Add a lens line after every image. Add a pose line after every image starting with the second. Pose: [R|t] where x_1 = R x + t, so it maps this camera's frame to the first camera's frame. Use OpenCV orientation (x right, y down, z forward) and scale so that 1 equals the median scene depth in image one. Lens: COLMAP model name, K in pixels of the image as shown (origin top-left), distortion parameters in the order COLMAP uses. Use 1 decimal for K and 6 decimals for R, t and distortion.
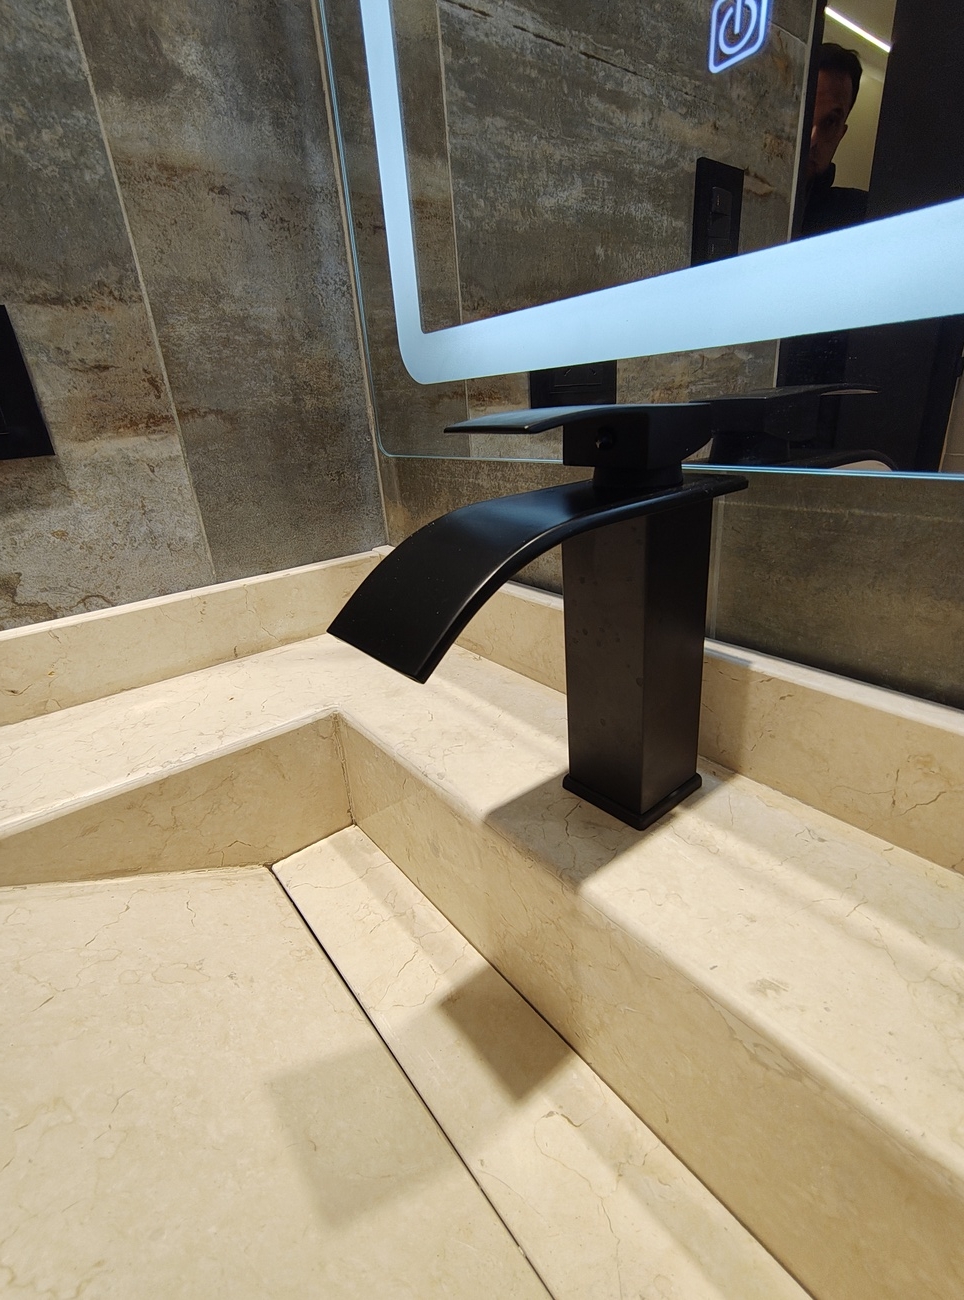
lens RADIAL K [[606.1, 0, 482.9], [0, 606.1, 648.2], [0, 0, 1]] dist [-0.003638, 0.004640]
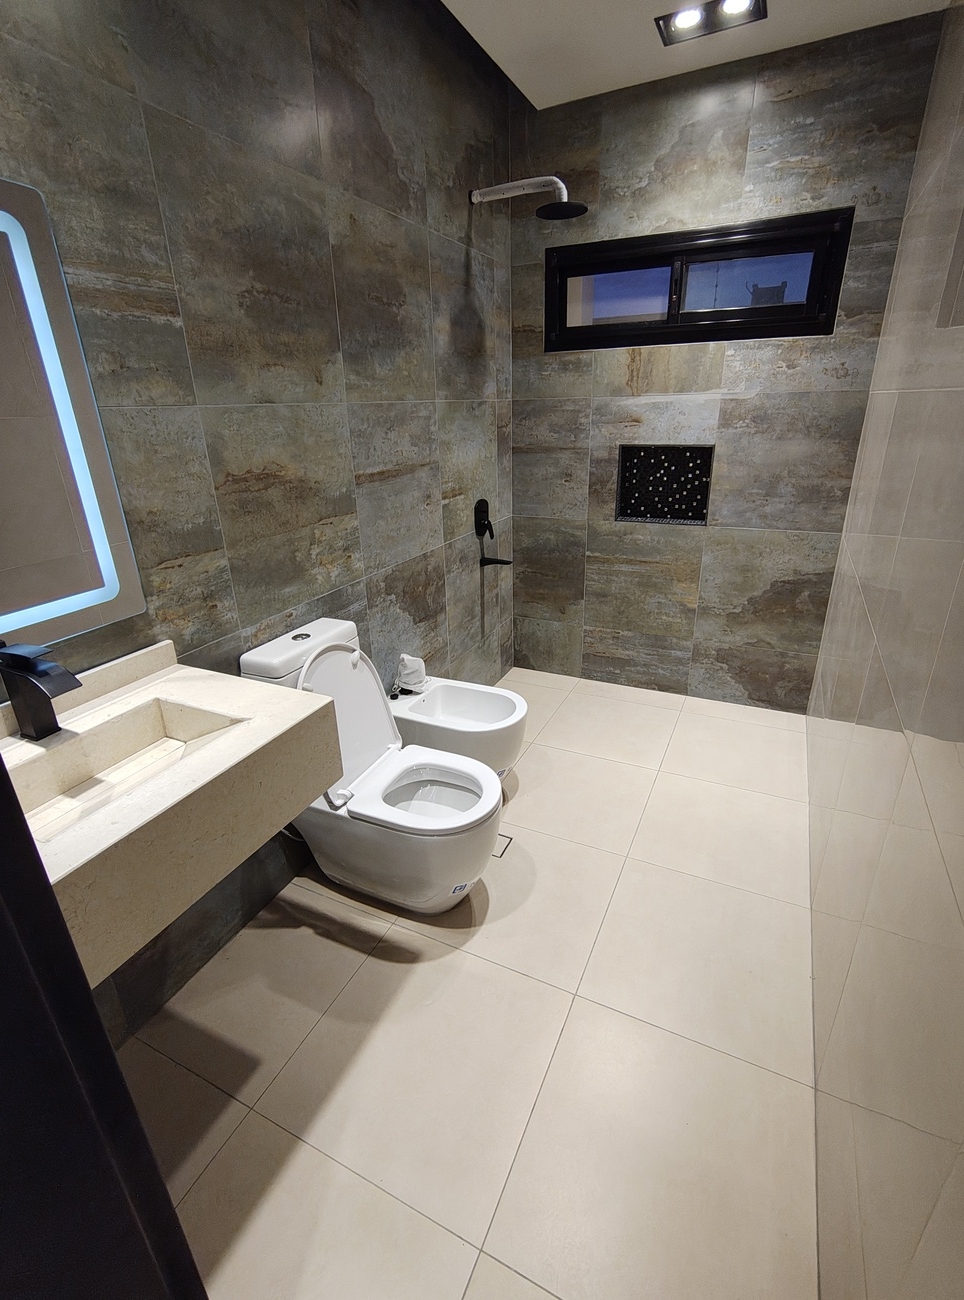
lens RADIAL K [[606.1, 0, 483.7], [0, 606.1, 652.2], [0, 0, 1]] dist [-0.003638, 0.004640]
pose [[-0.464121, -0.254276, 0.848490, -3.196223], [0.391293, 0.800520, 0.453936, -0.633556], [-0.794658, 0.542689, -0.272042, -0.355921]]
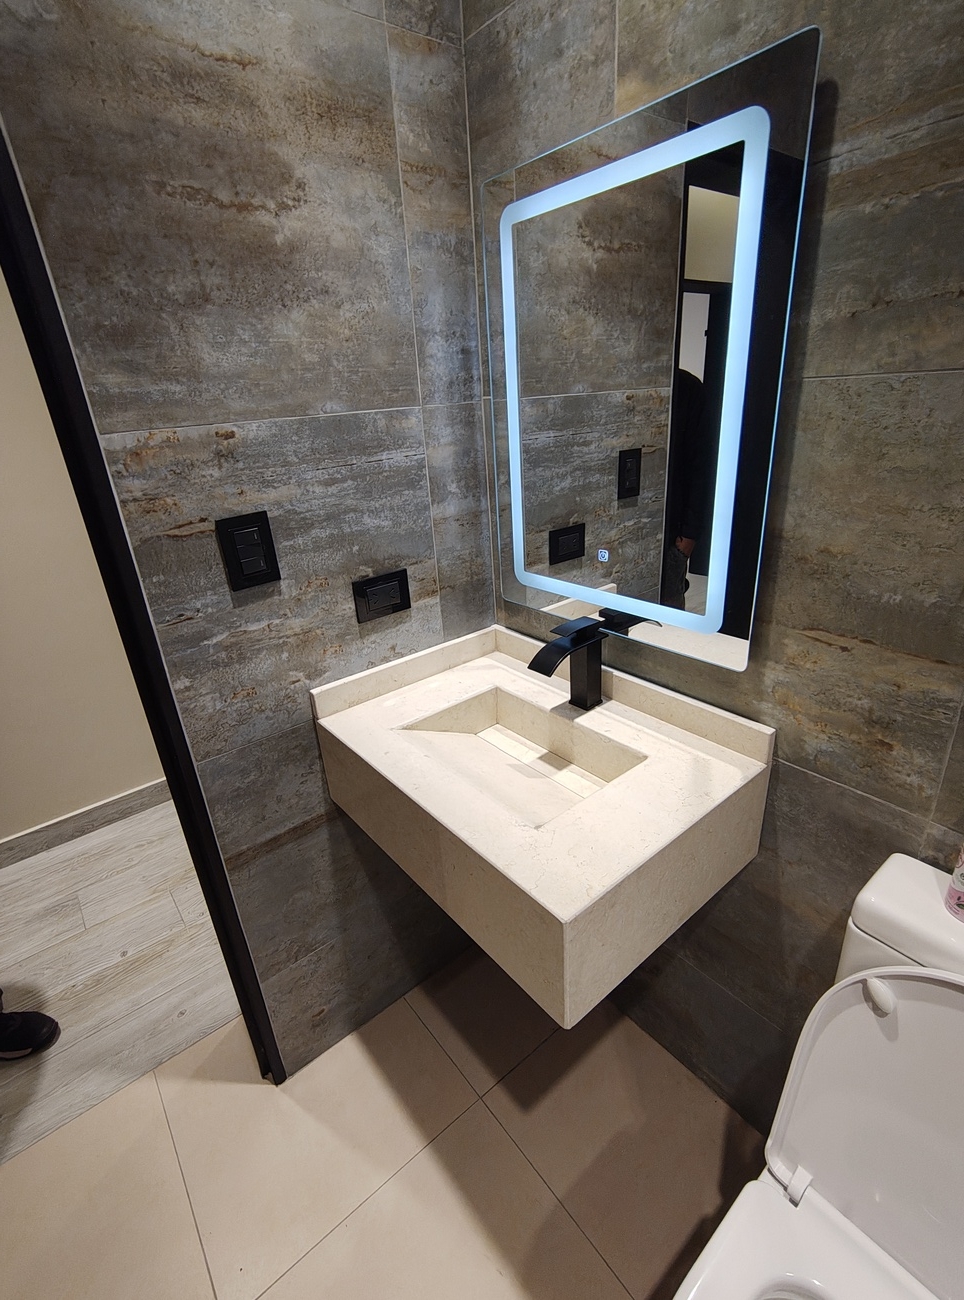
lens RADIAL K [[606.1, 0, 485.7], [0, 606.1, 648.8], [0, 0, 1]] dist [-0.003638, 0.004640]
pose [[0.999202, -0.002761, 0.039835, -0.441797], [0.002430, 0.999962, 0.008378, -0.126676], [-0.039857, -0.008275, 0.999171, -2.287208]]
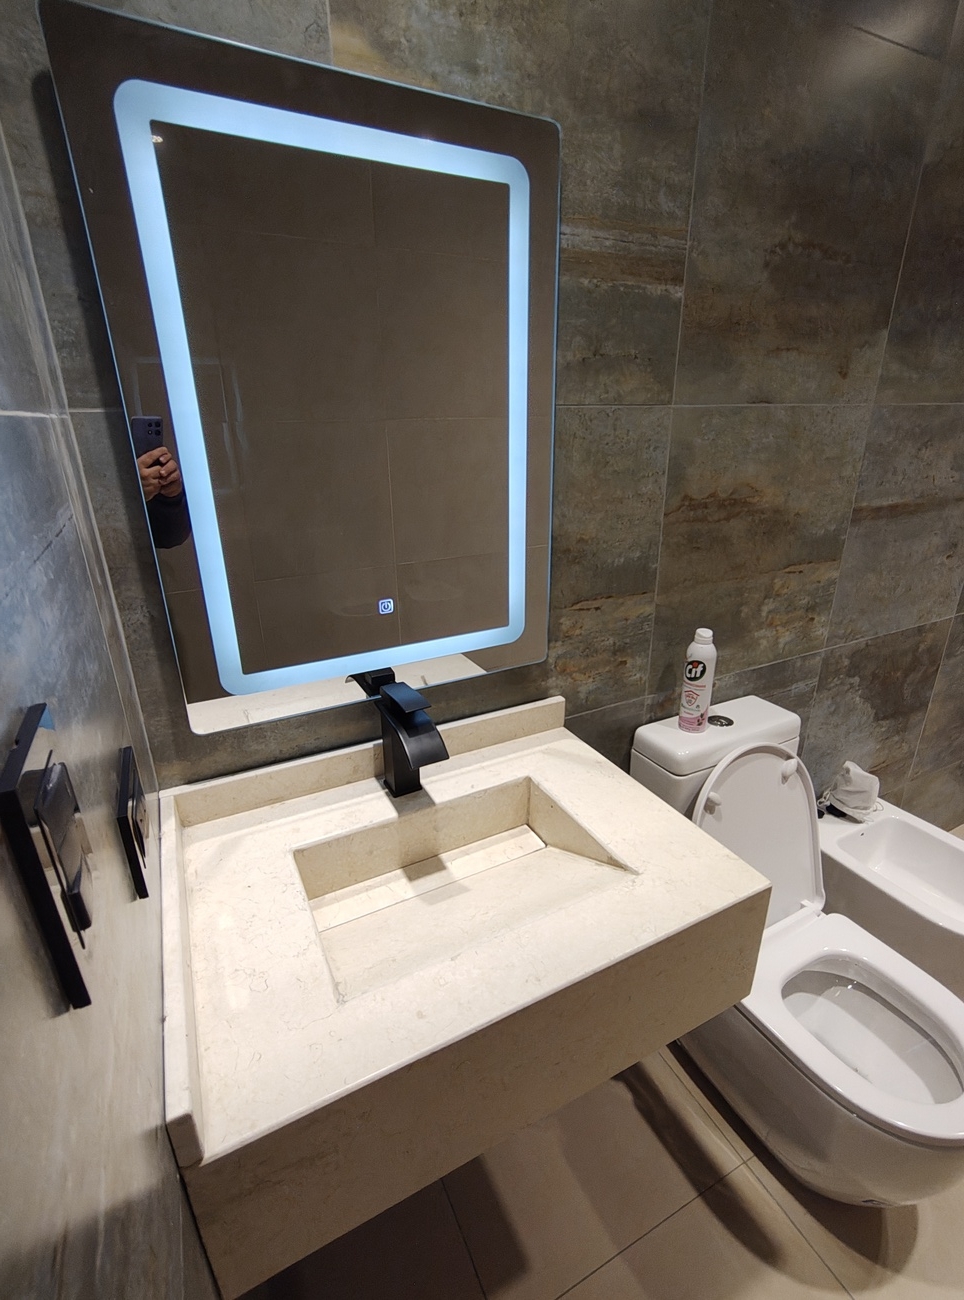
lens RADIAL K [[606.1, 0, 479.8], [0, 606.1, 647.0], [0, 0, 1]] dist [-0.003638, 0.004640]
pose [[0.172418, -0.278890, 0.944718, -1.950495], [0.373550, 0.905953, 0.199270, -0.722515], [-0.911445, 0.318542, 0.260382, -0.358839]]
